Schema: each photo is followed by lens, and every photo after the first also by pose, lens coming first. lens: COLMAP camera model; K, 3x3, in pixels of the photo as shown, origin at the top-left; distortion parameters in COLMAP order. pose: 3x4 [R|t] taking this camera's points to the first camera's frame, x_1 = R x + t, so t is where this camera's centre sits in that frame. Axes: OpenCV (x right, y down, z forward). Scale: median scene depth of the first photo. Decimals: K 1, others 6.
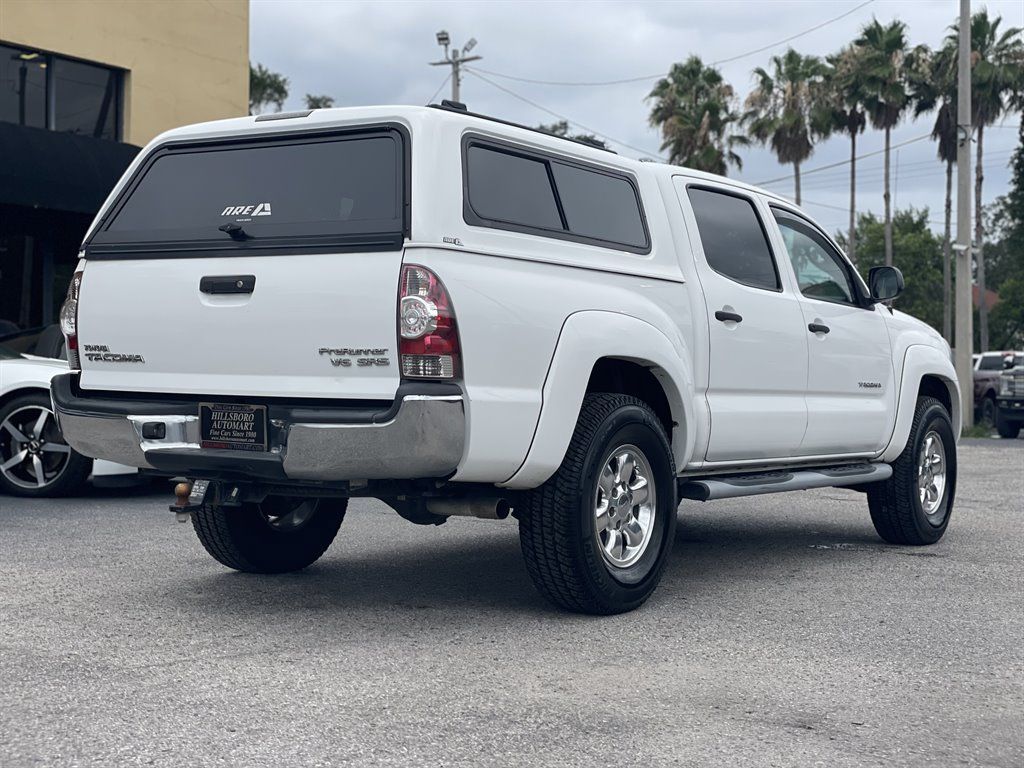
lens RADIAL K [[1586.3, 0, 510.3], [0, 1586.3, 324.2], [0, 0, 1]] dist [0.110806, -0.118716]
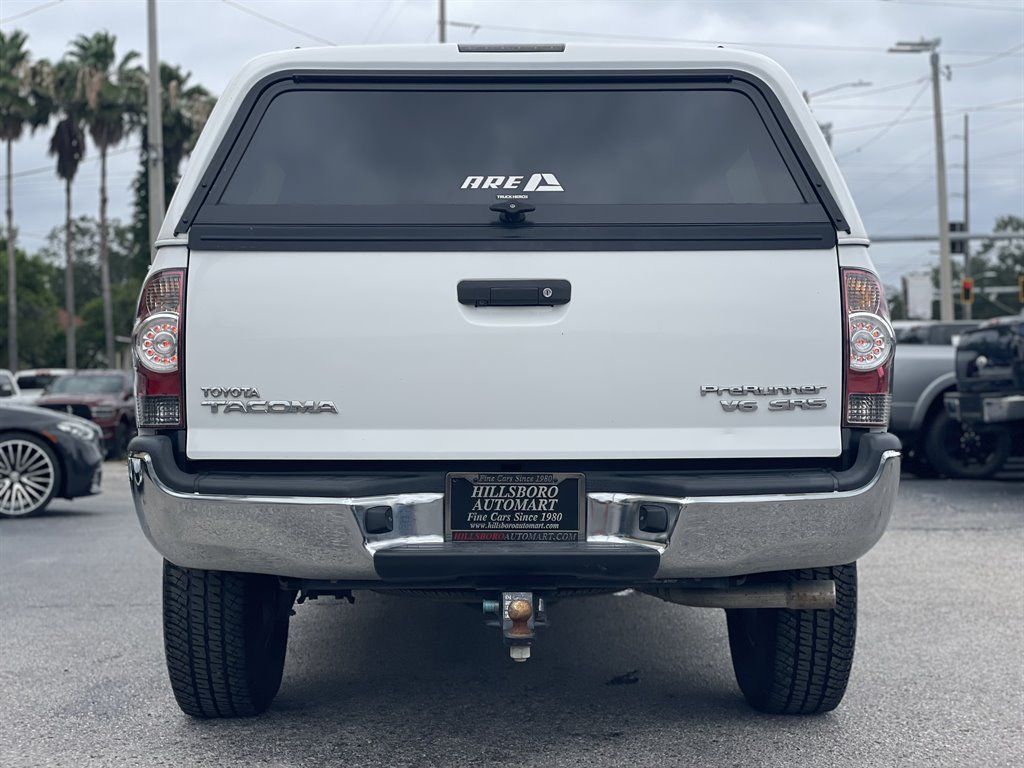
lens RADIAL K [[1536.9, 0, 512.0], [0, 1536.9, 384.0], [0, 0, 1]] dist [0.101725, -0.078238]
pose [[0.820570, -0.019590, 0.571210, -0.517002], [0.004355, 0.999598, 0.028026, -0.004859], [-0.571529, -0.020510, 0.820326, 0.450902]]
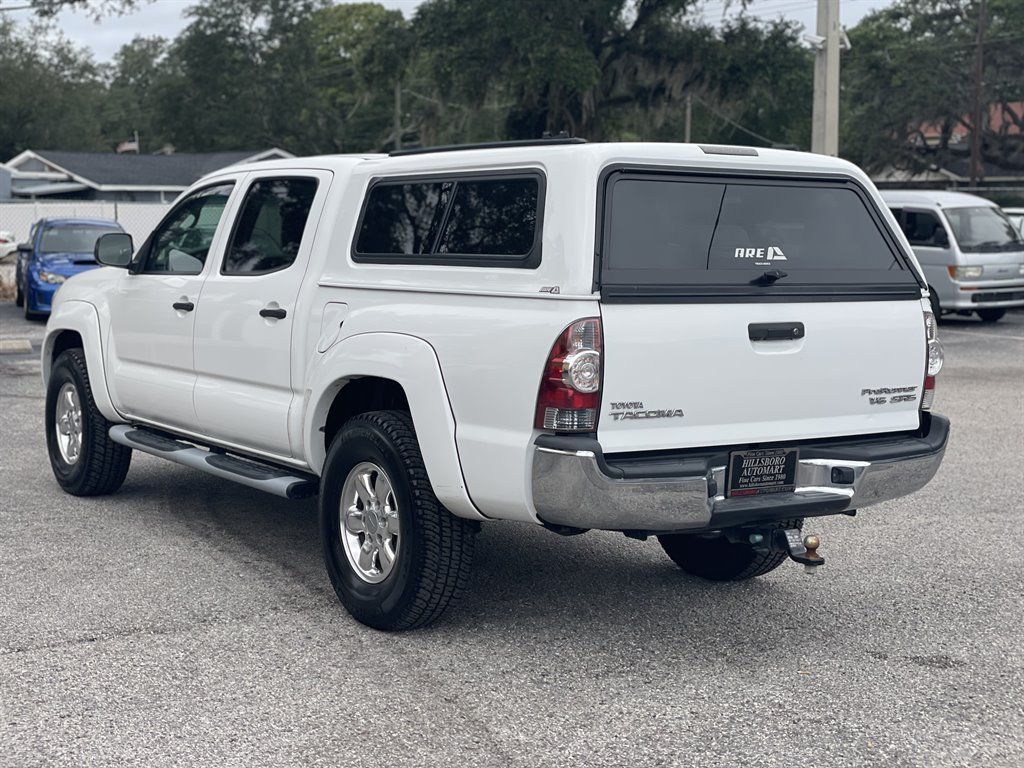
lens RADIAL K [[1529.8, 0, 484.2], [0, 1529.8, 383.1], [0, 0, 1]] dist [0.112471, -0.142469]
pose [[0.383809, -0.097998, 0.918198, -1.071934], [-0.033983, 0.992180, 0.120099, -0.096514], [-0.922787, -0.077298, 0.377477, 0.763558]]
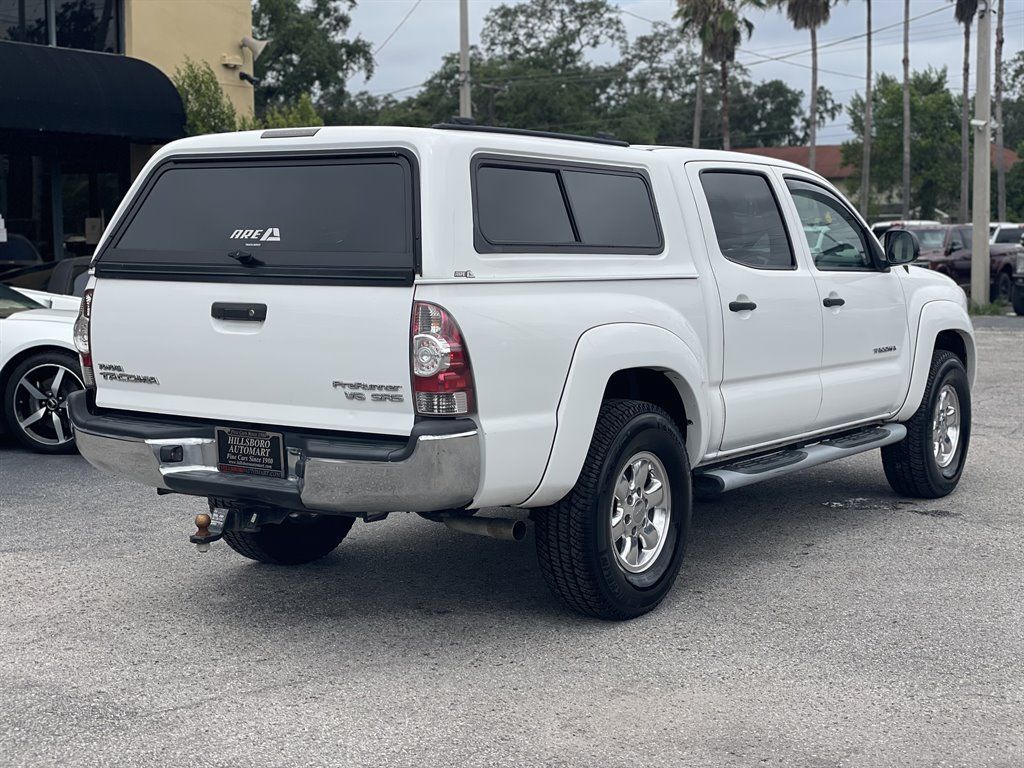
lens RADIAL K [[1590.0, 0, 513.2], [0, 1590.0, 350.2], [0, 0, 1]] dist [0.110125, -0.126575]
pose [[0.999803, -0.018177, -0.007995, 0.001473], [0.018909, 0.994421, 0.103780, -0.096248], [0.006064, -0.103911, 0.994568, 0.004671]]
